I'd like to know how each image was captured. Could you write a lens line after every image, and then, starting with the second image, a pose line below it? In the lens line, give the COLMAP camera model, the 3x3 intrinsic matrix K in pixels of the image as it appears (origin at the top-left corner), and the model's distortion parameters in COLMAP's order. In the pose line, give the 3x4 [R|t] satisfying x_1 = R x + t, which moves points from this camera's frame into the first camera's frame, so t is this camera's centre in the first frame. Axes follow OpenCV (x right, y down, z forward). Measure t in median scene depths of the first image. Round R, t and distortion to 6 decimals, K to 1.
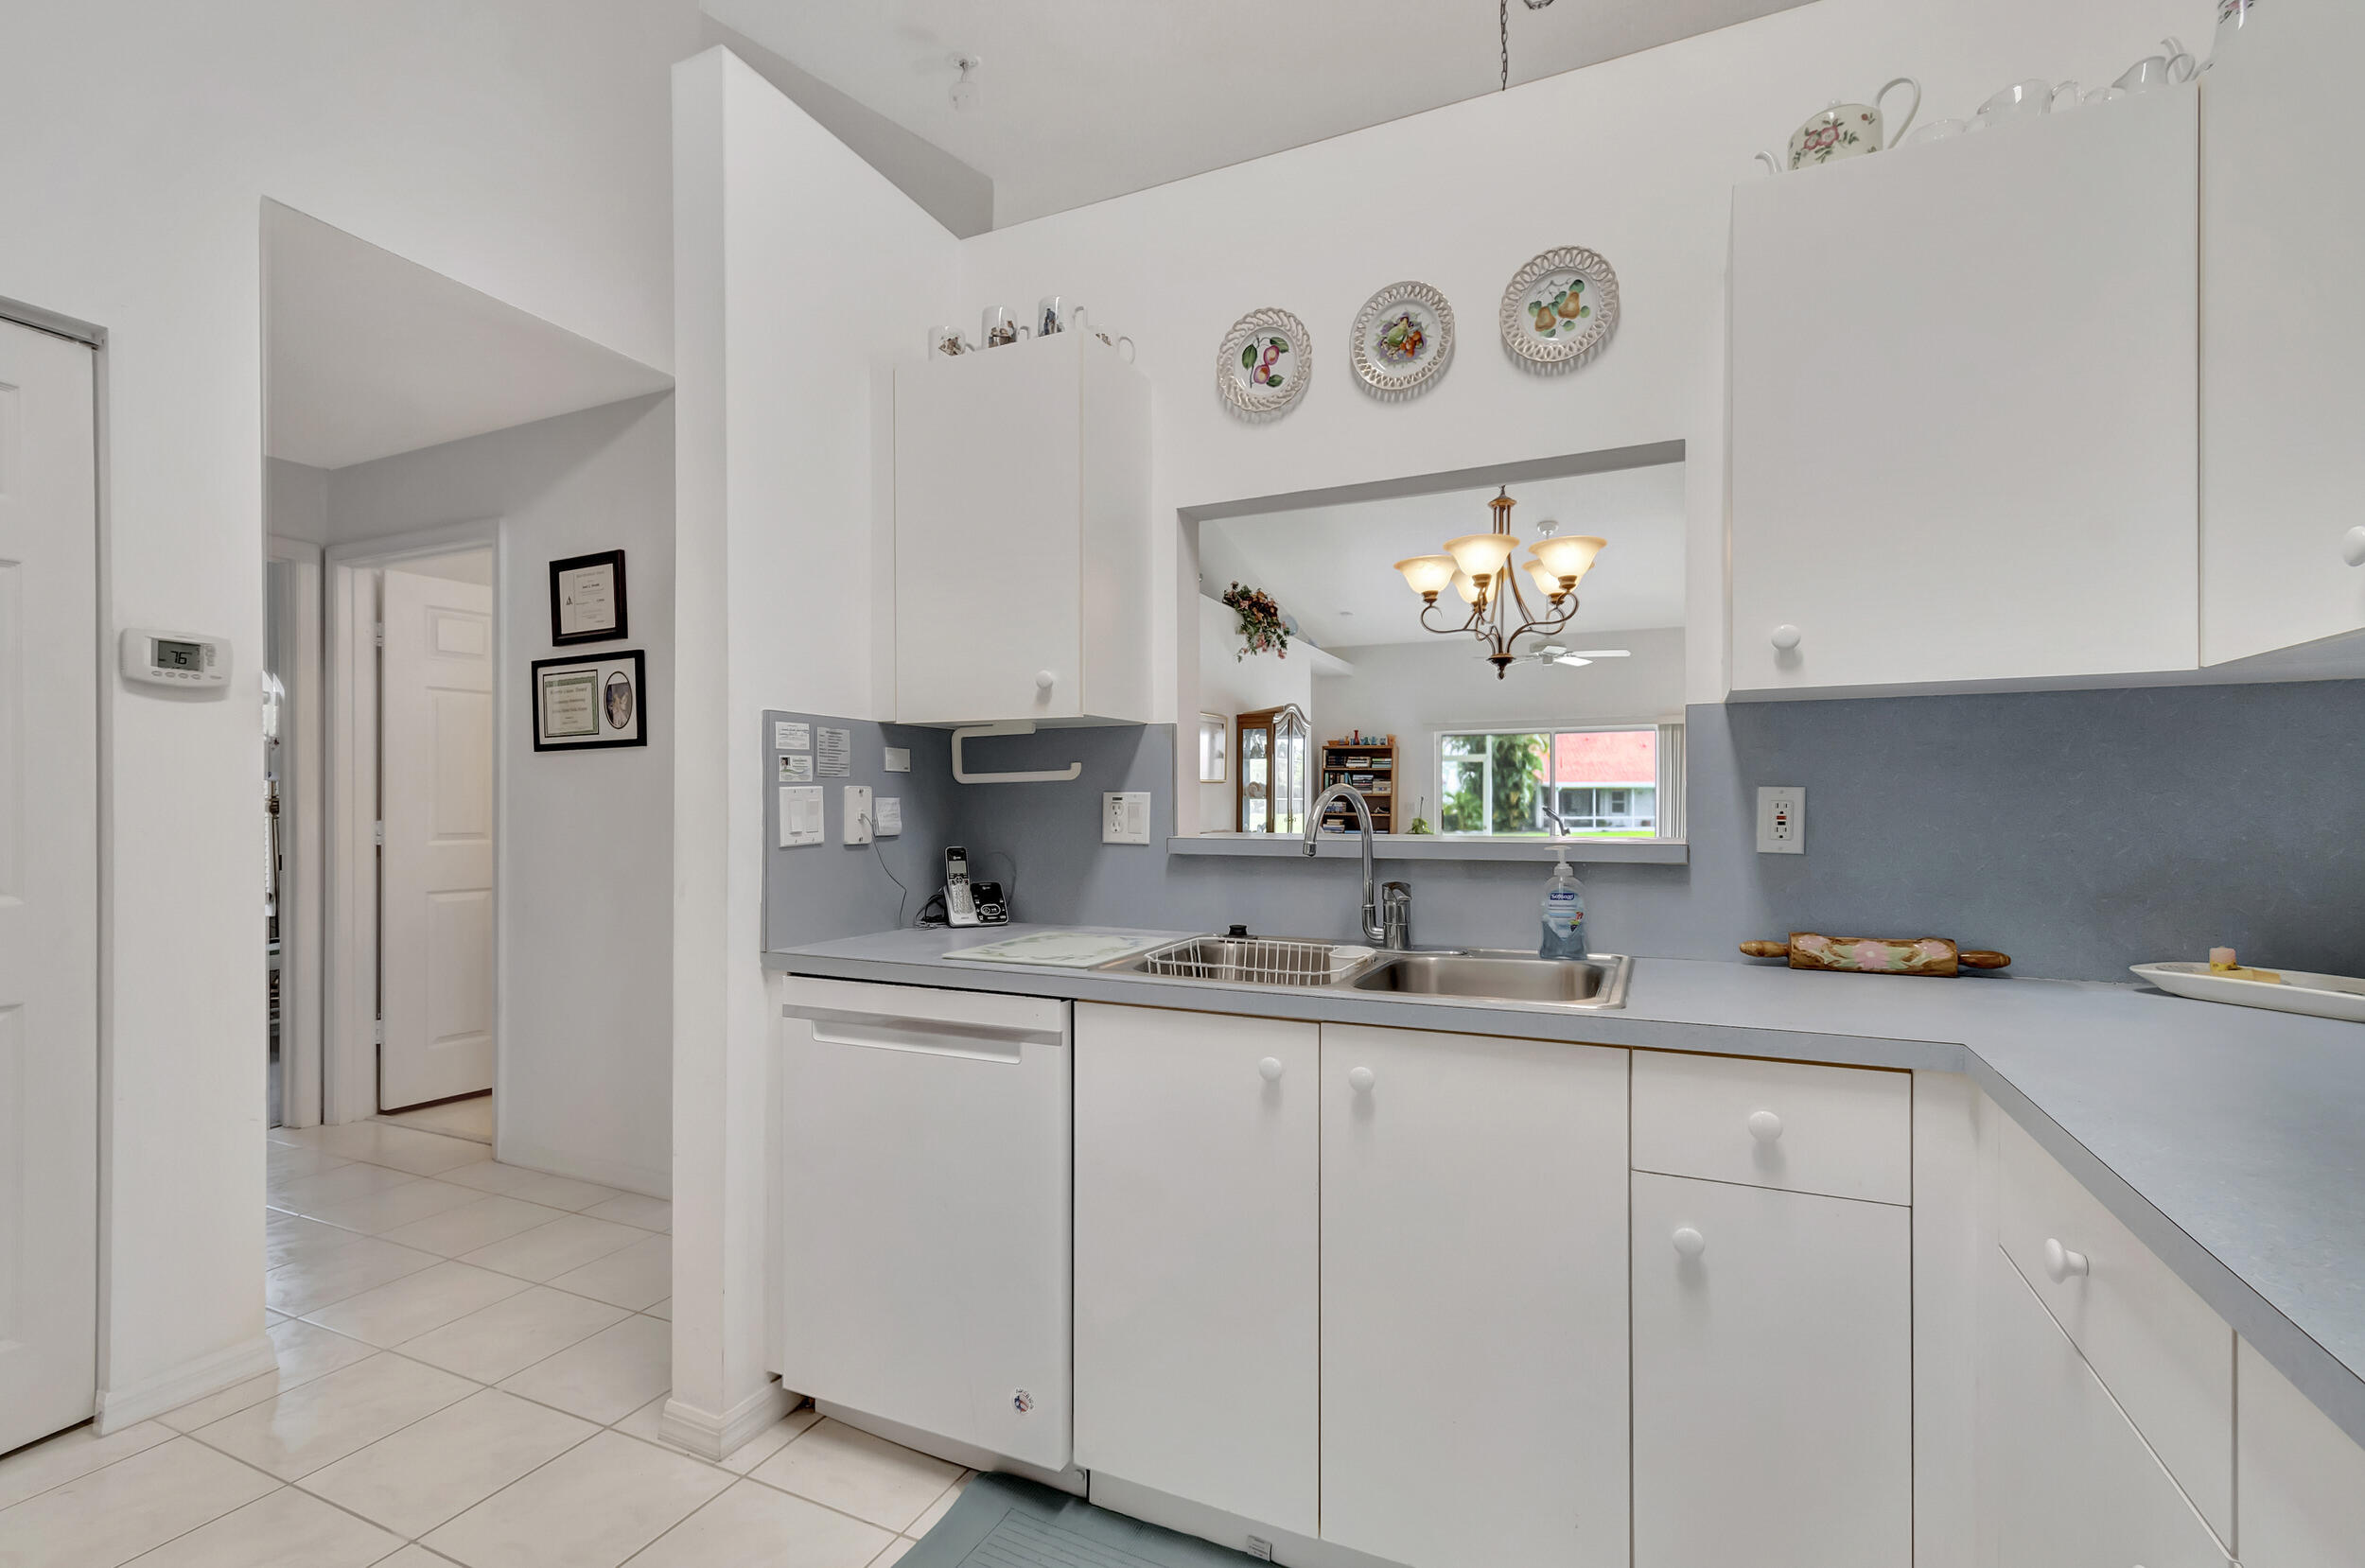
lens RADIAL K [[1047.0, 0, 1180.0], [0, 1047.0, 812.6], [0, 0, 1]] dist [0.003793, -0.000281]
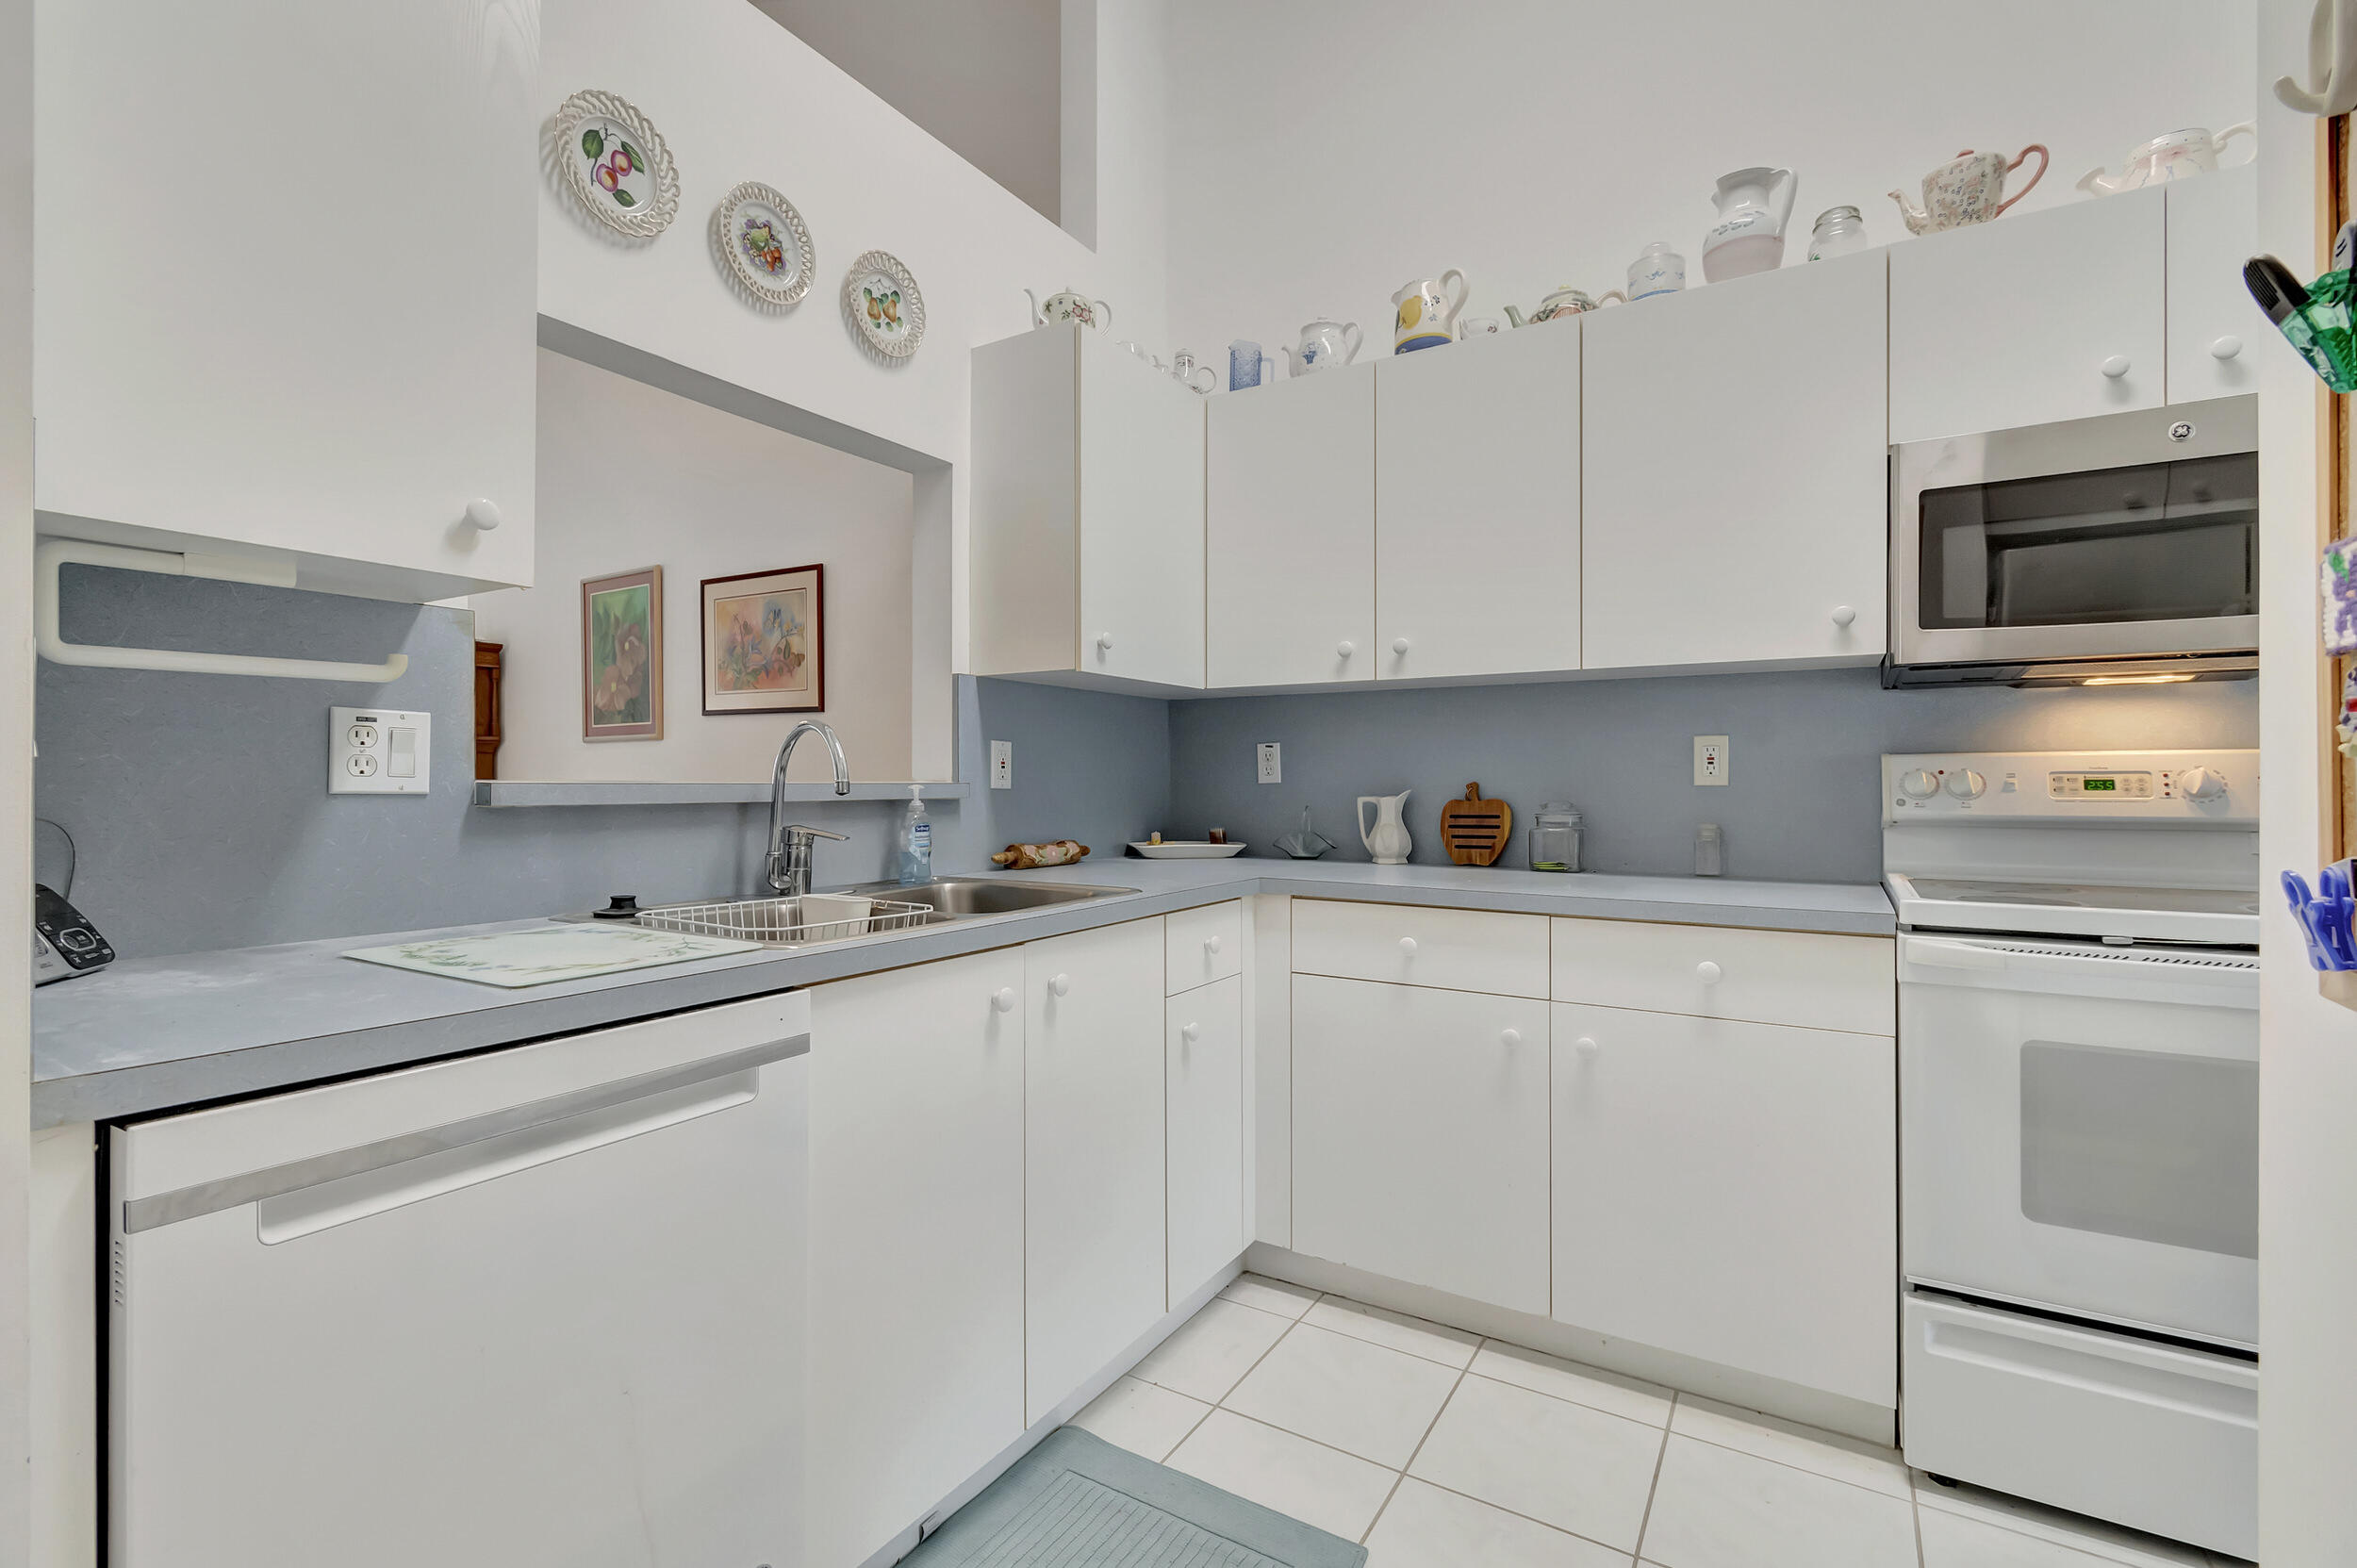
lens RADIAL K [[1048.4, 0, 1167.5], [0, 1048.4, 762.0], [0, 0, 1]] dist [0.002566, -0.000002]
pose [[0.121711, 0.021262, 0.992338, -0.627927], [0.006422, 0.999733, -0.022208, 0.028868], [-0.992545, 0.009076, 0.121542, 0.505398]]
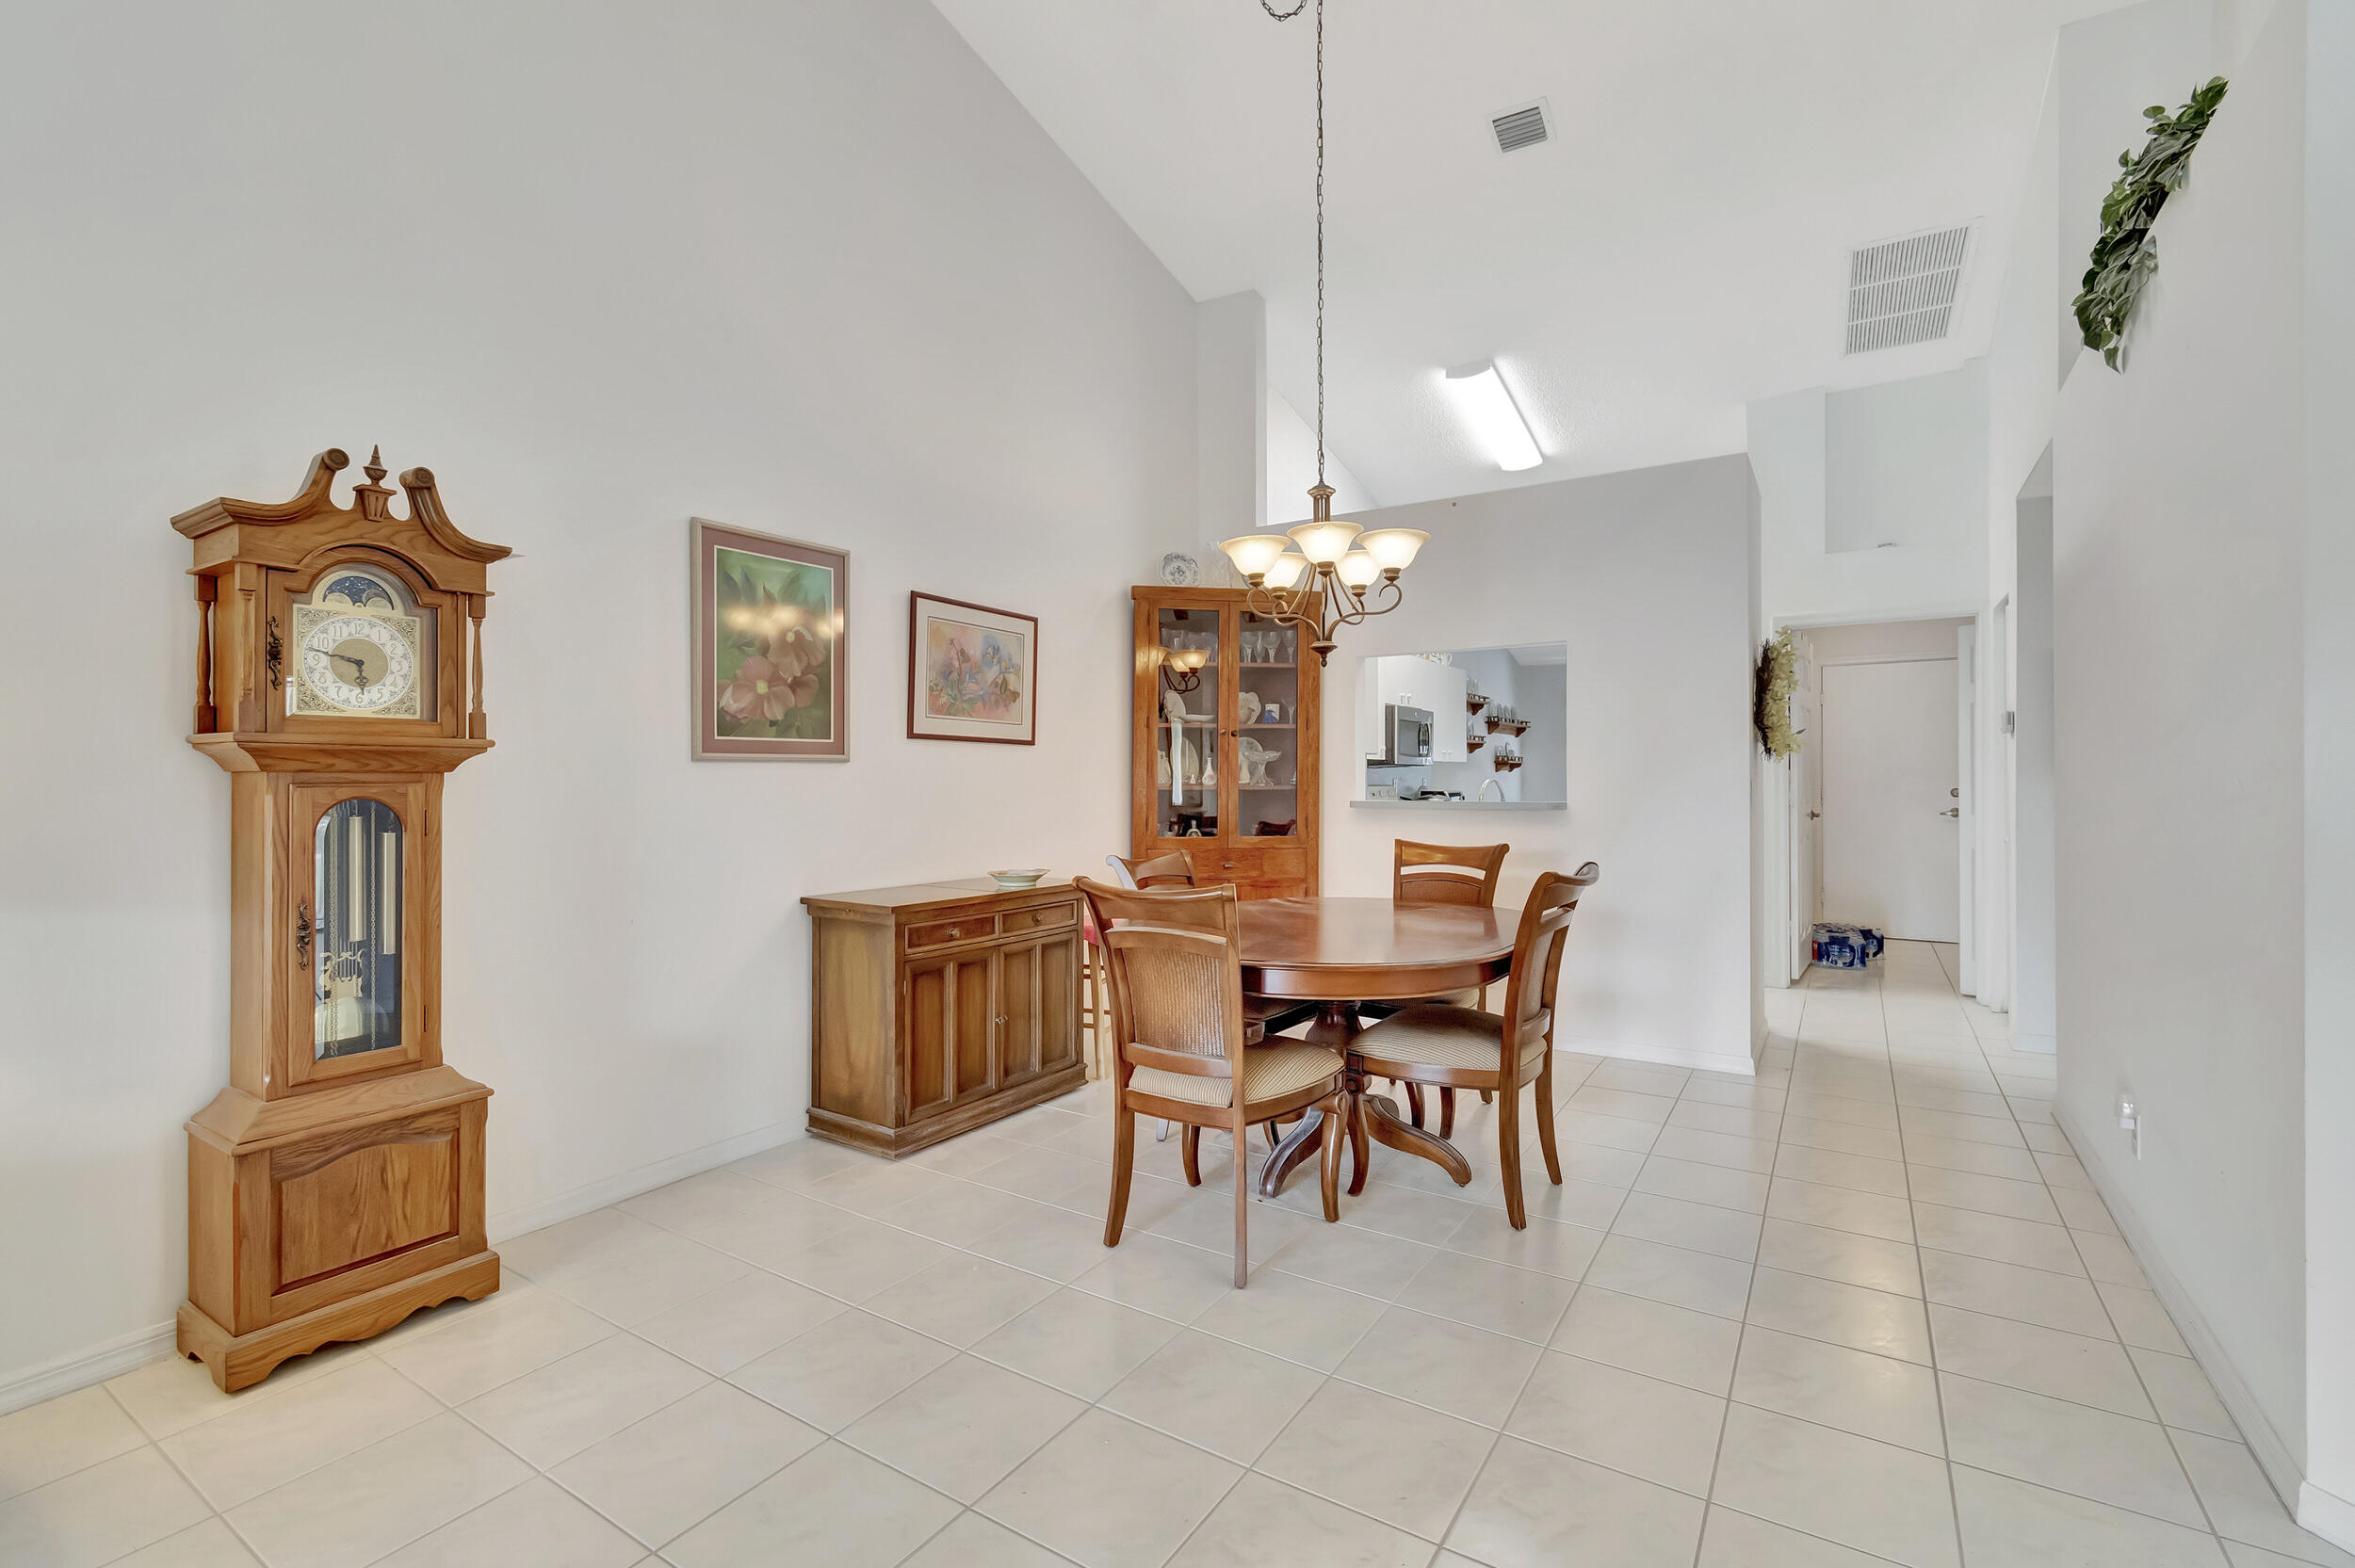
lens RADIAL K [[1035.3, 0, 1174.2], [0, 1035.3, 773.0], [0, 0, 1]] dist [0.000996, -0.000023]
pose [[-0.989867, 0.007050, 0.141823, 0.475459], [0.007414, 0.999970, 0.002037, -0.045705], [-0.141804, 0.003068, -0.989890, 3.192868]]
